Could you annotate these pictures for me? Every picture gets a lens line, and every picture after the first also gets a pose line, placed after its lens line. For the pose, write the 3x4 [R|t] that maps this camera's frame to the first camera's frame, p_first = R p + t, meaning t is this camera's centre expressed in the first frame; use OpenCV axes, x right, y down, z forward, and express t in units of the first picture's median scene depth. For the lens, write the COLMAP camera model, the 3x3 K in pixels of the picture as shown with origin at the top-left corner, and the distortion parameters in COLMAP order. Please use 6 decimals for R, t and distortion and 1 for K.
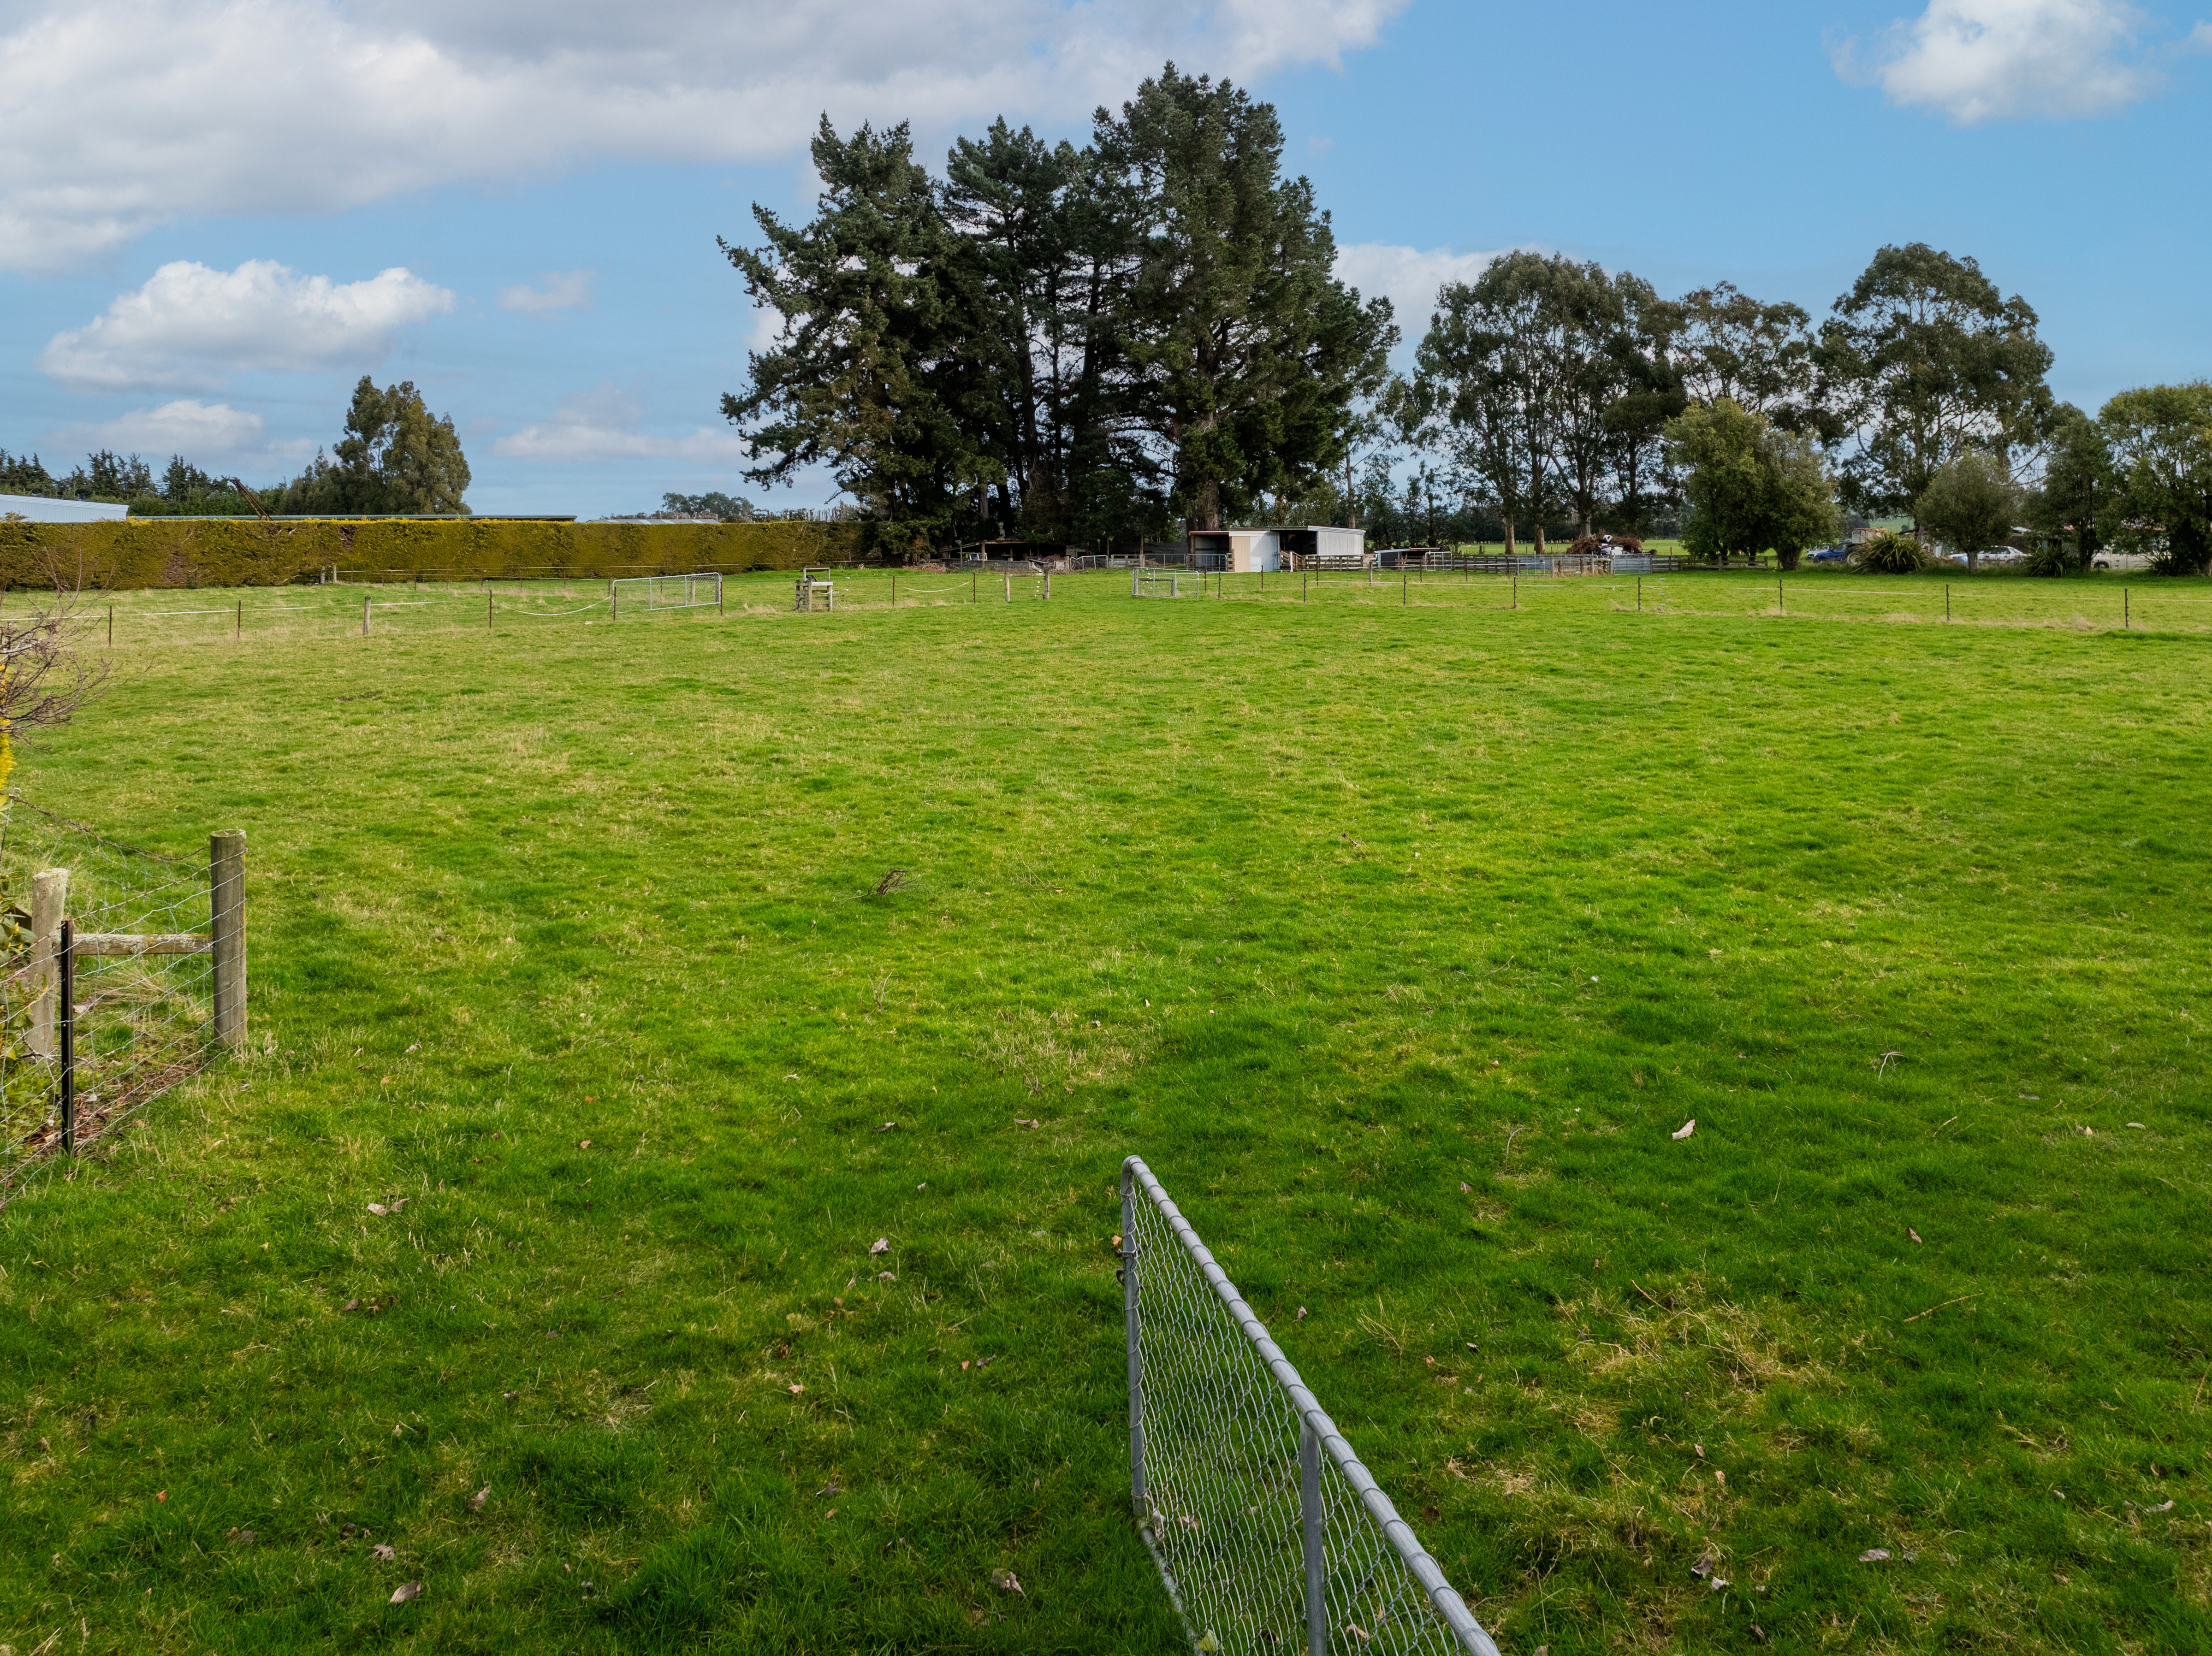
lens RADIAL K [[1902.5, 0, 1094.8], [0, 1902.5, 433.6], [0, 0, 1]] dist [-0.025728, -0.011534]
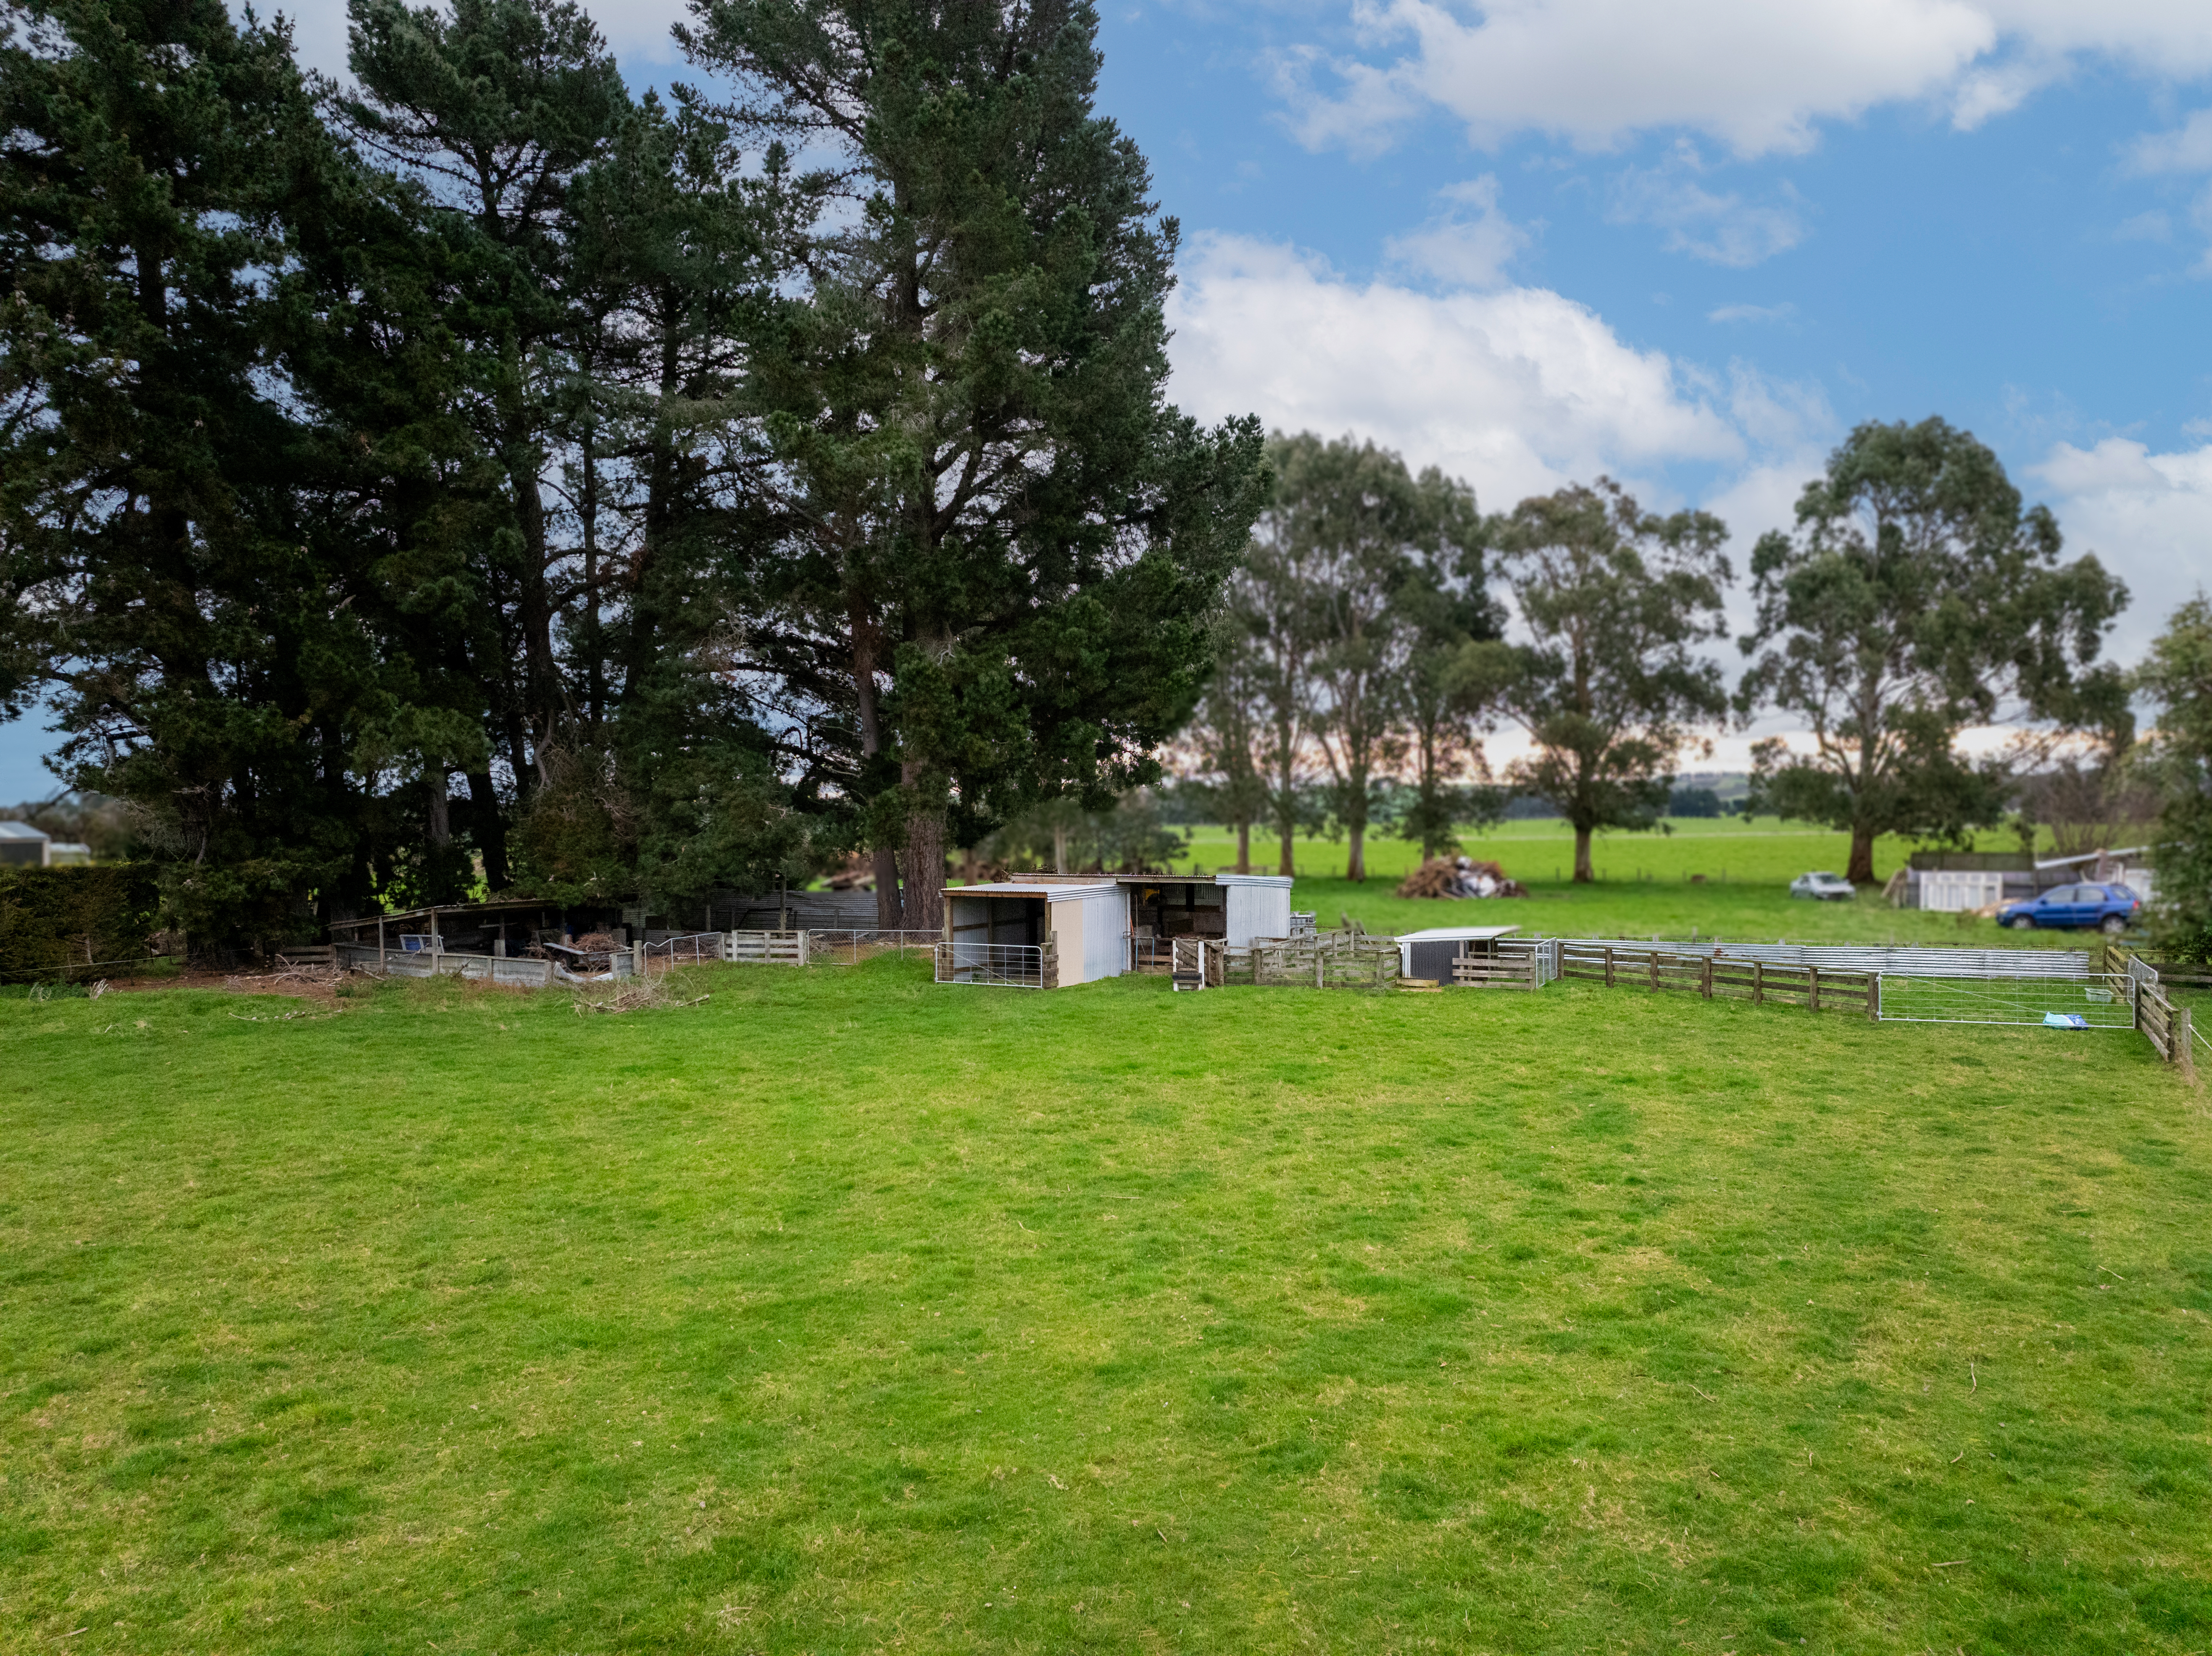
lens RADIAL K [[1713.4, 0, 1108.0], [0, 1713.4, 766.6], [0, 0, 1]] dist [-0.007673, -0.002008]
pose [[0.952412, 0.004374, 0.304783, -0.027937], [-0.013950, 0.999475, 0.029248, 0.009018], [-0.304495, -0.032108, 0.951973, 0.509252]]
